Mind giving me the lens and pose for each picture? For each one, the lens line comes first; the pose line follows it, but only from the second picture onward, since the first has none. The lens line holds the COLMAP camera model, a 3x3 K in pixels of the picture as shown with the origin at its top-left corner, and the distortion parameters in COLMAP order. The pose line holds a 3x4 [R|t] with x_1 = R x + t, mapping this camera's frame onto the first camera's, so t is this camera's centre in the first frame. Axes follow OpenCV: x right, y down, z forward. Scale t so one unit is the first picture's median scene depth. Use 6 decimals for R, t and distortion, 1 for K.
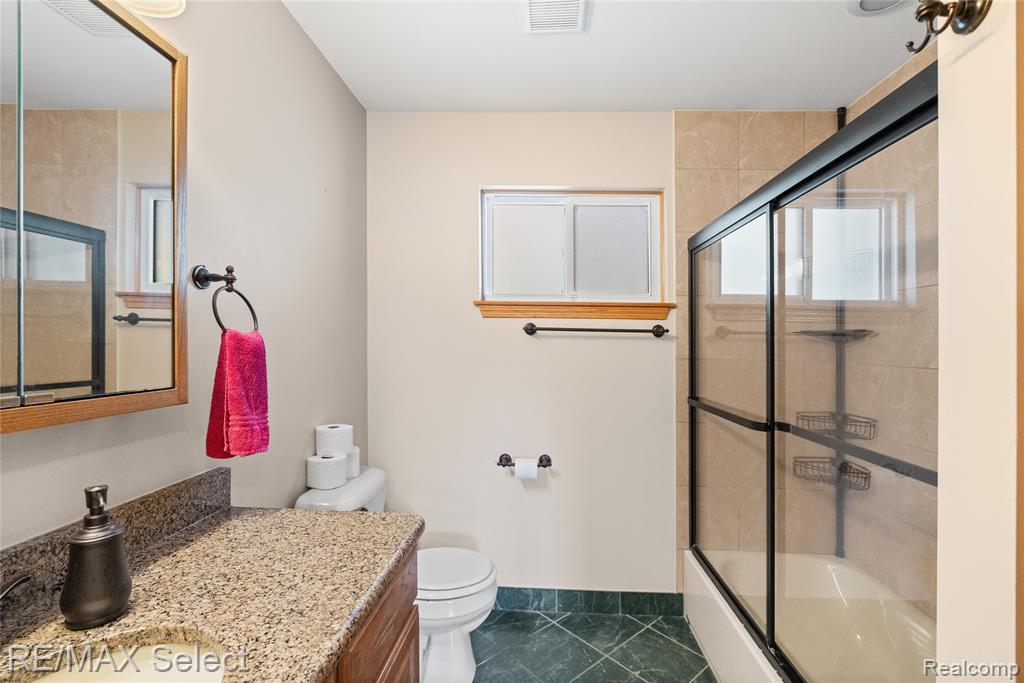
lens RADIAL K [[464.9, 0, 540.1], [0, 464.9, 356.9], [0, 0, 1]] dist [-0.011798, 0.002139]
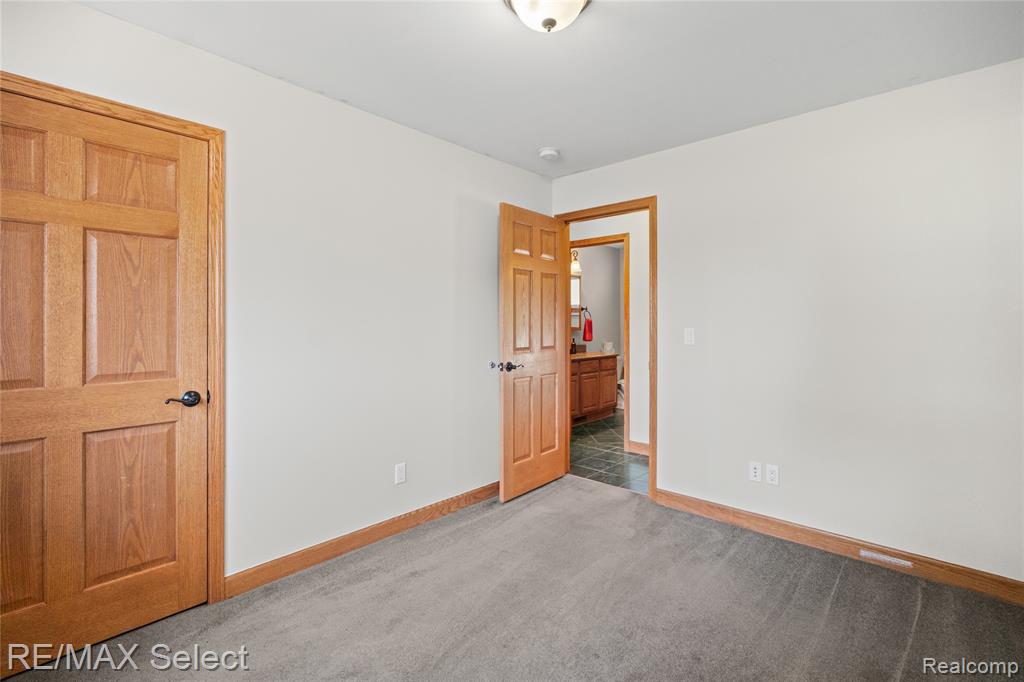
lens RADIAL K [[464.9, 0, 511.3], [0, 464.9, 336.6], [0, 0, 1]] dist [-0.011798, 0.002139]
pose [[0.748599, 0.004239, -0.663009, 1.341000], [-0.006538, 0.999978, -0.000988, 0.096449], [0.662990, 0.005075, 0.748611, -2.151335]]
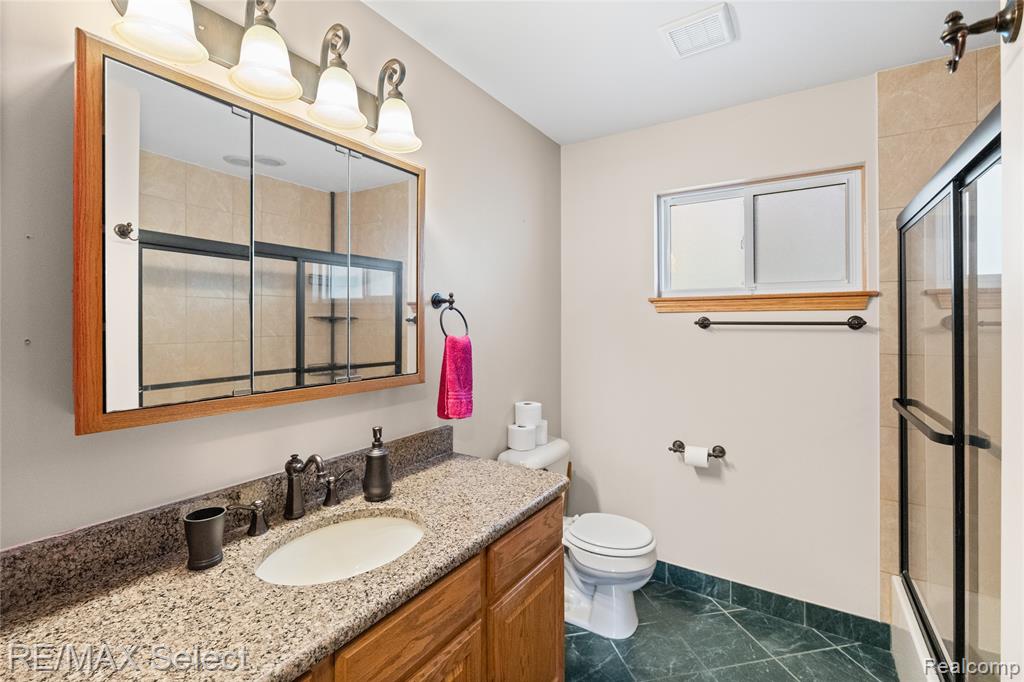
lens RADIAL K [[464.9, 0, 517.9], [0, 464.9, 336.4], [0, 0, 1]] dist [-0.011798, 0.002139]
pose [[0.857344, -0.000829, -0.514744, 0.176515], [-0.001730, 0.999988, -0.004491, -0.027627], [0.514742, 0.004741, 0.857332, -0.114367]]
